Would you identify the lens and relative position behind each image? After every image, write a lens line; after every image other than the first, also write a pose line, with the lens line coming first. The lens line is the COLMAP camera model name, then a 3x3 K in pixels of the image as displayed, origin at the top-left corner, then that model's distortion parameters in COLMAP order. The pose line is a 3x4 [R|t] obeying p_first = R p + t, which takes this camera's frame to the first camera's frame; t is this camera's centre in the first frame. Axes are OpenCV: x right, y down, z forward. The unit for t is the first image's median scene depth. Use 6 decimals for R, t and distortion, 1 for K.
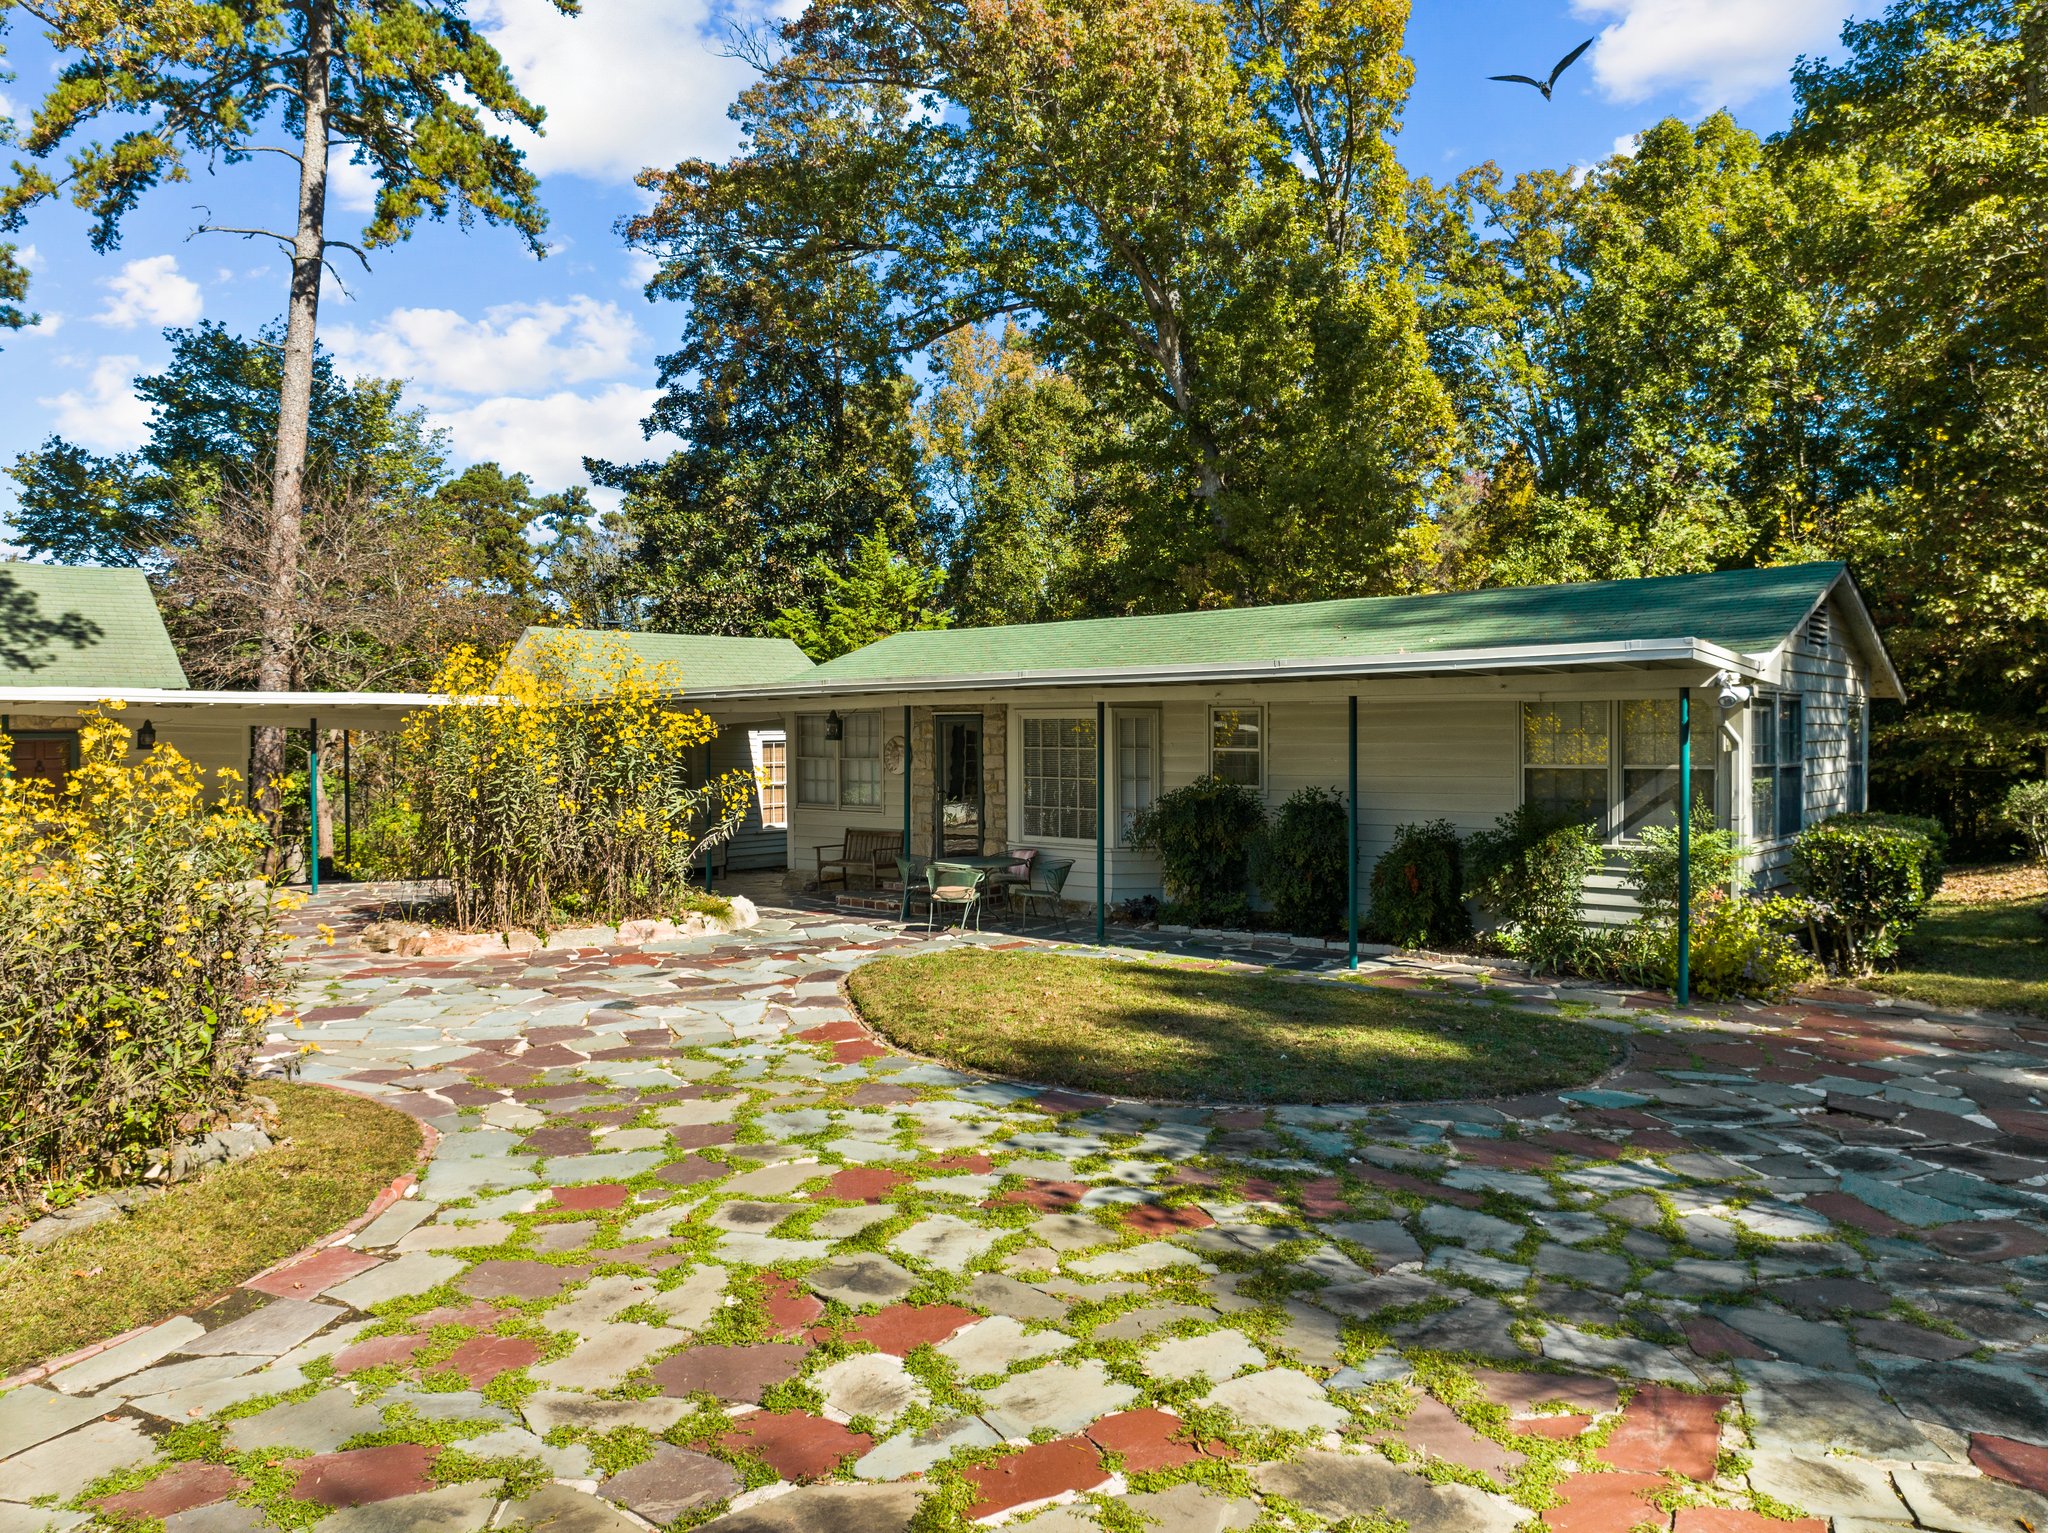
lens RADIAL K [[1438.5, 0, 1022.9], [0, 1438.5, 762.6], [0, 0, 1]] dist [-0.047458, 0.012104]
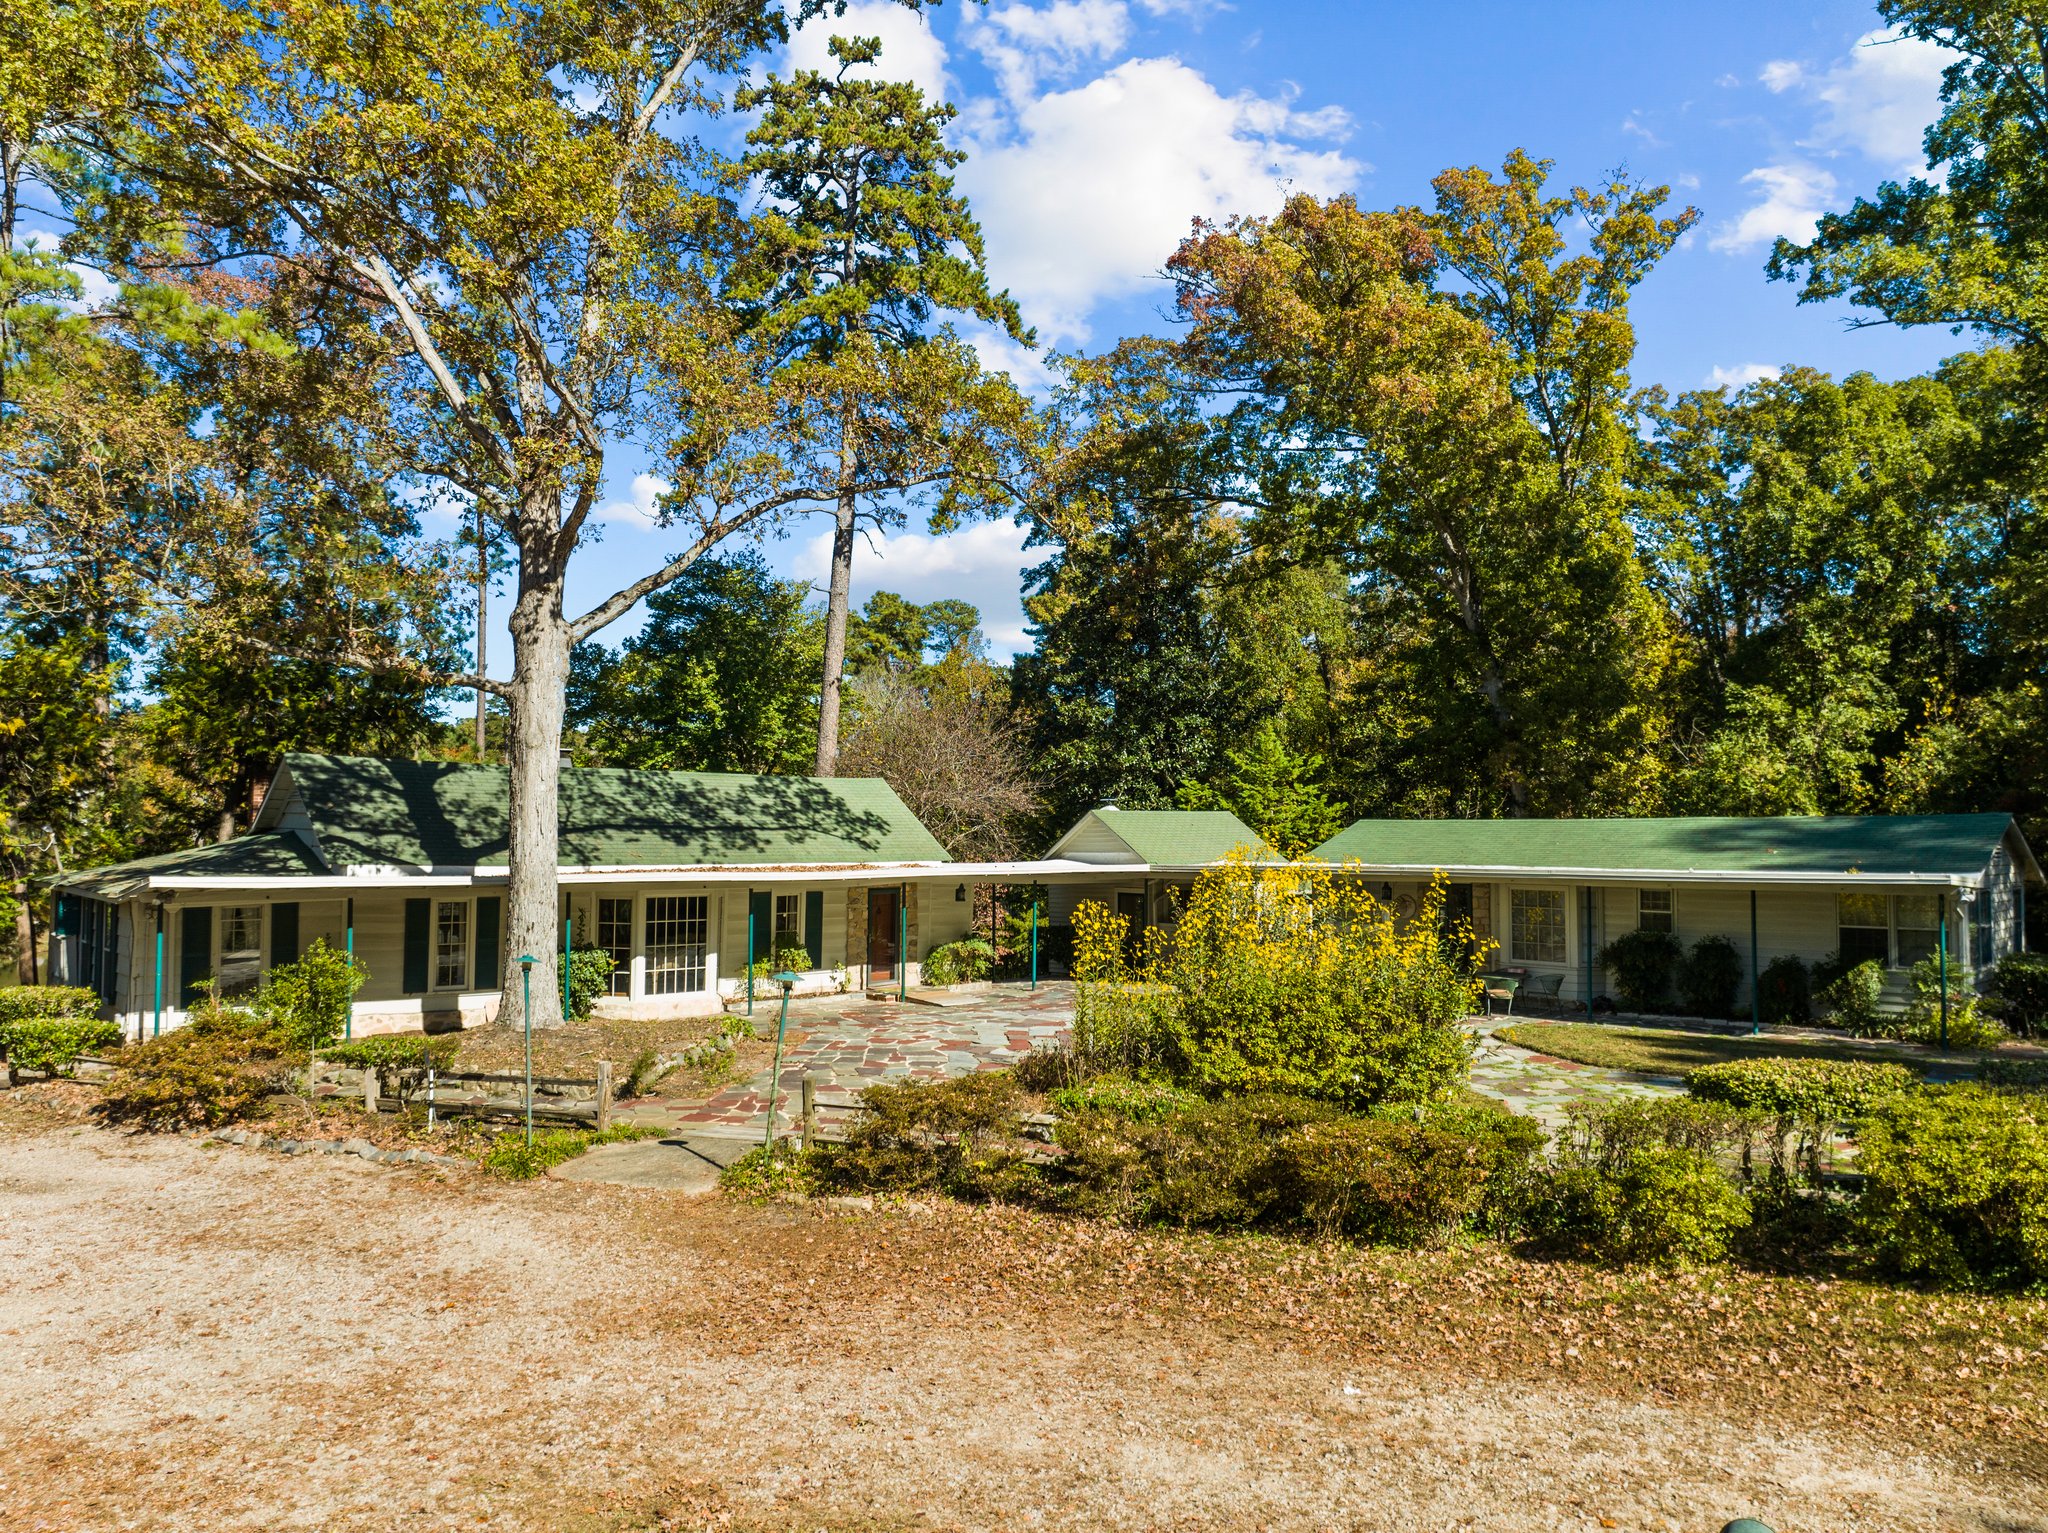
lens RADIAL K [[1438.5, 0, 1023.4], [0, 1438.5, 773.4], [0, 0, 1]] dist [-0.047458, 0.012104]
pose [[0.998658, 0.003752, -0.051650, -0.257568], [-0.006889, 0.998132, -0.060698, -0.031746], [0.051326, 0.060973, 0.996819, -0.374287]]
